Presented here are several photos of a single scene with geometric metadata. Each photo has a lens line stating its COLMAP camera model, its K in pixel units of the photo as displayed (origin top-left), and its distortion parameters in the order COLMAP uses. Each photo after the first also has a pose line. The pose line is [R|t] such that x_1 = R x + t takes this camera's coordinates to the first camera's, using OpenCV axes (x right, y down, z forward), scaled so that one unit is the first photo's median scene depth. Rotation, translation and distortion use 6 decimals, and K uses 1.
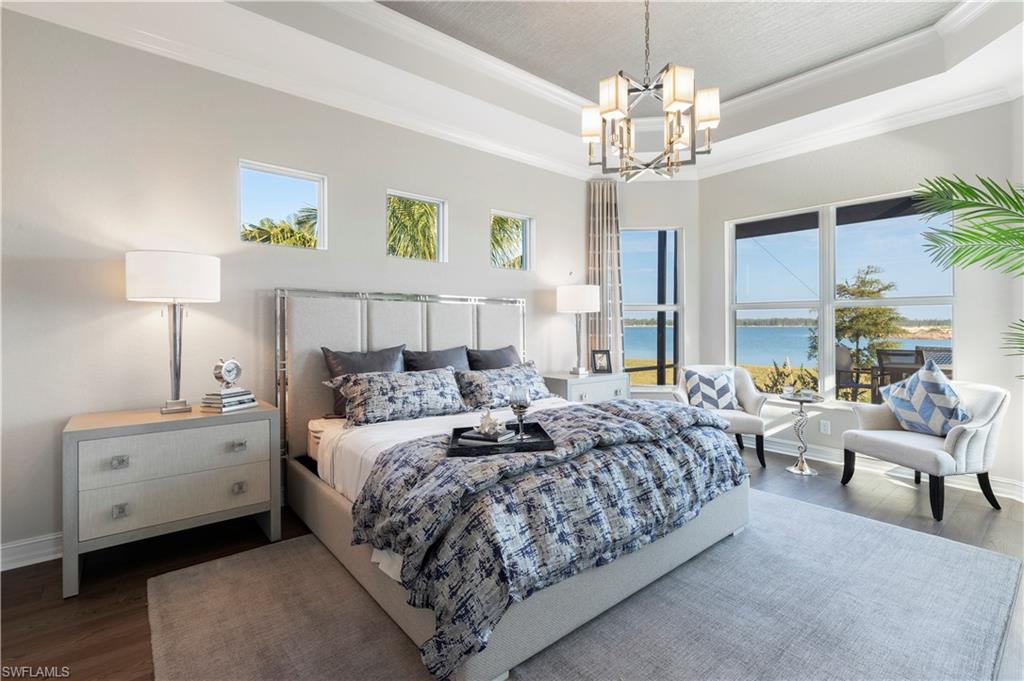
lens RADIAL K [[466.6, 0, 515.6], [0, 466.6, 331.3], [0, 0, 1]] dist [0.005254, -0.000606]
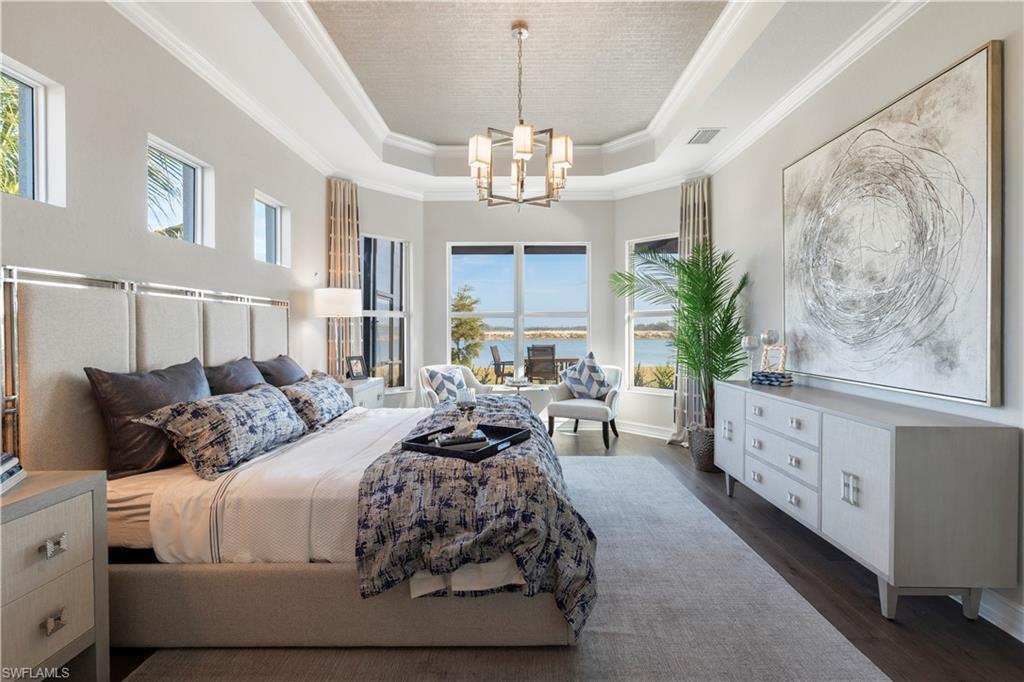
lens RADIAL K [[466.6, 0, 514.8], [0, 466.6, 337.5], [0, 0, 1]] dist [0.005254, -0.000606]
pose [[0.651404, -0.013751, 0.758607, -0.482148], [0.011991, 0.999897, 0.007828, -0.003415], [-0.758636, 0.003997, 0.651502, 0.155978]]
